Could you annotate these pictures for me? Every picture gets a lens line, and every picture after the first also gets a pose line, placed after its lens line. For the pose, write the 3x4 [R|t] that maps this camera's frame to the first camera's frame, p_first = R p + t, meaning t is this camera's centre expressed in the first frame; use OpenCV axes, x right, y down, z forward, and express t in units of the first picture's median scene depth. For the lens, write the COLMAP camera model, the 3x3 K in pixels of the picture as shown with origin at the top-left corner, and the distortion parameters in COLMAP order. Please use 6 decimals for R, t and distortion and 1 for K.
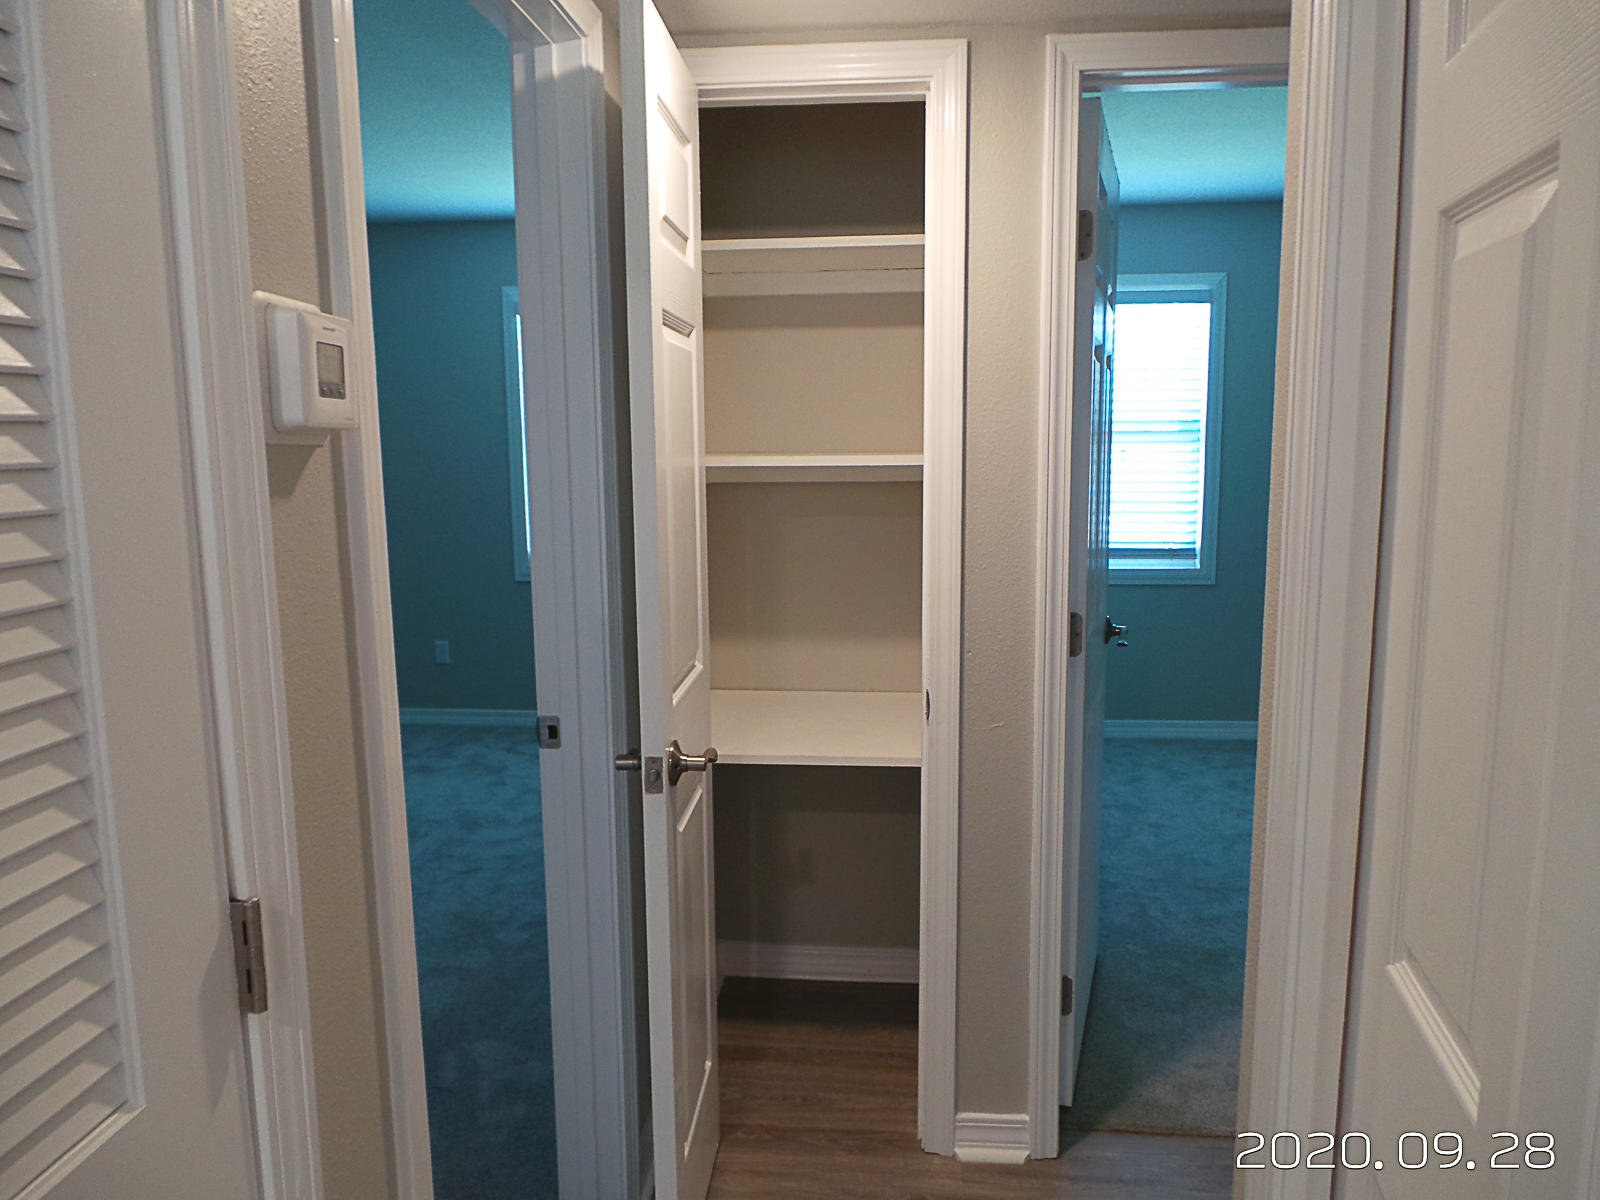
lens RADIAL K [[1118.0, 0, 798.6], [0, 1118.0, 595.8], [0, 0, 1]] dist [-0.012900, -0.003083]
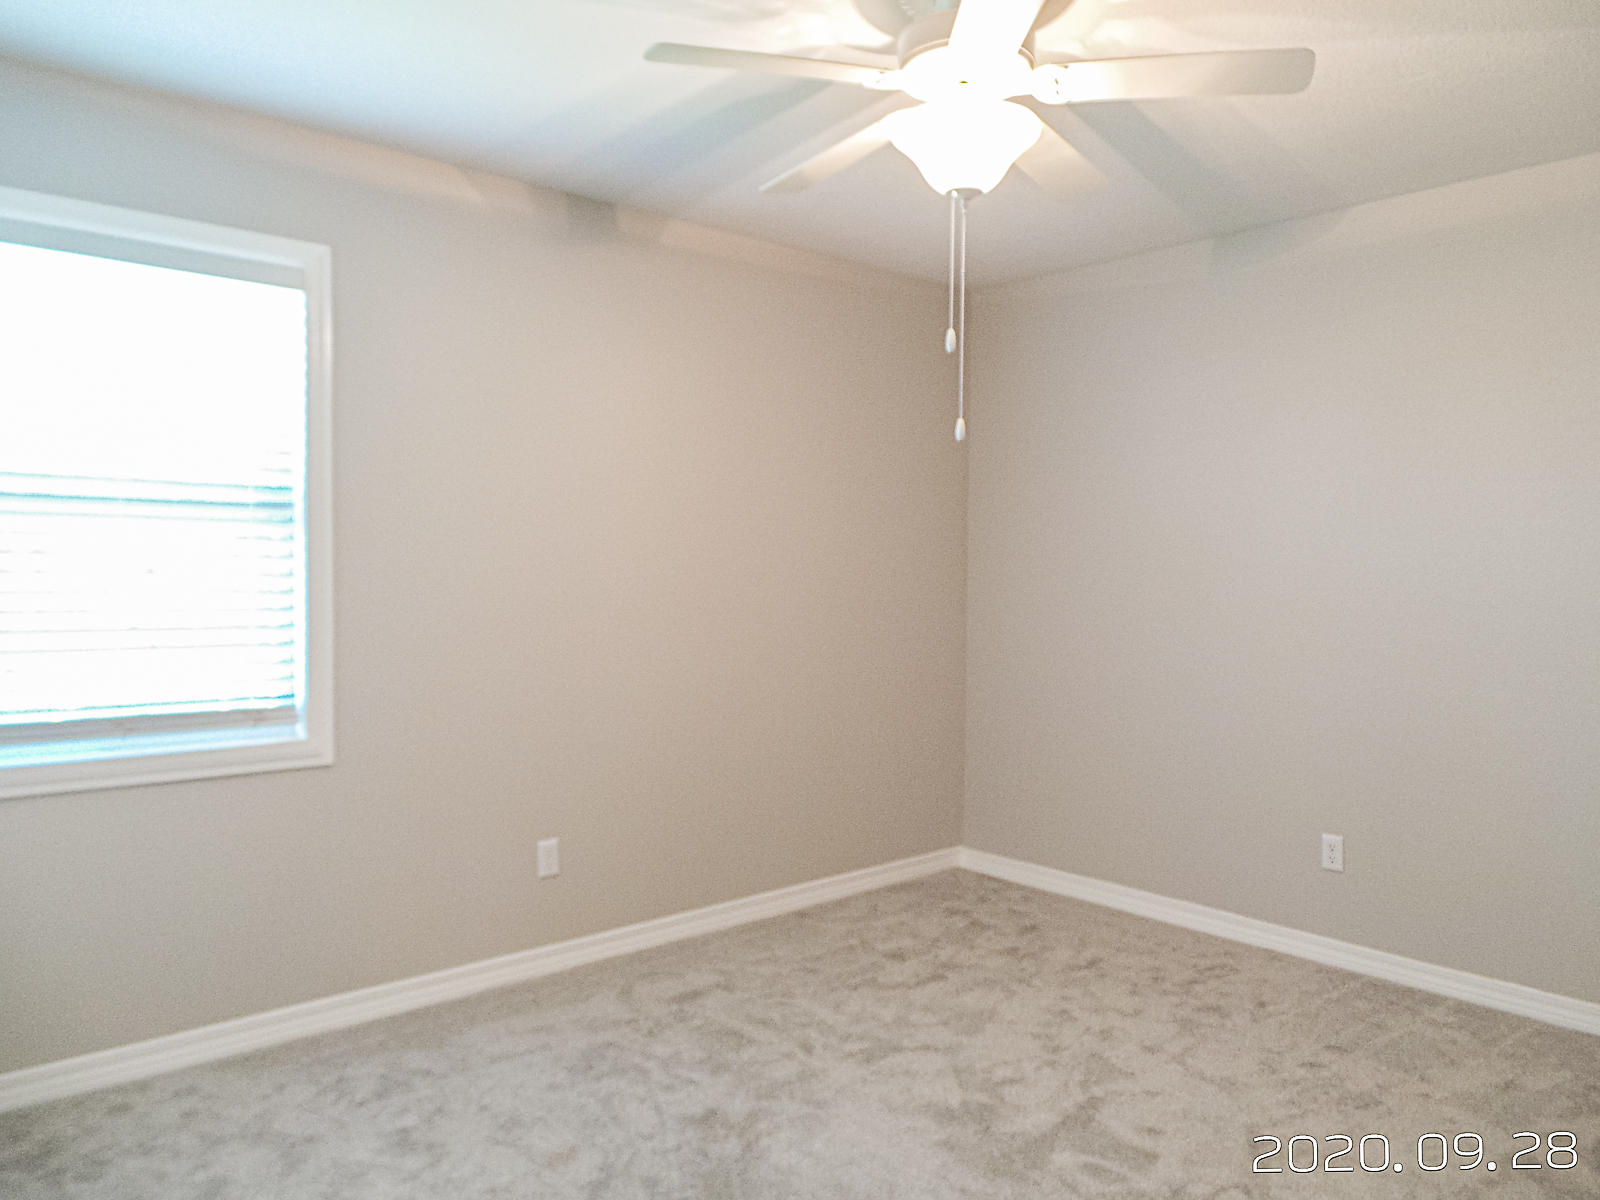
lens RADIAL K [[1118.0, 0, 799.7], [0, 1118.0, 599.4], [0, 0, 1]] dist [-0.012900, -0.003083]
pose [[0.686927, -0.000154, 0.726726, 0.102776], [0.093779, 0.991658, -0.088434, -0.019242], [-0.720650, 0.128899, 0.681211, 0.367909]]
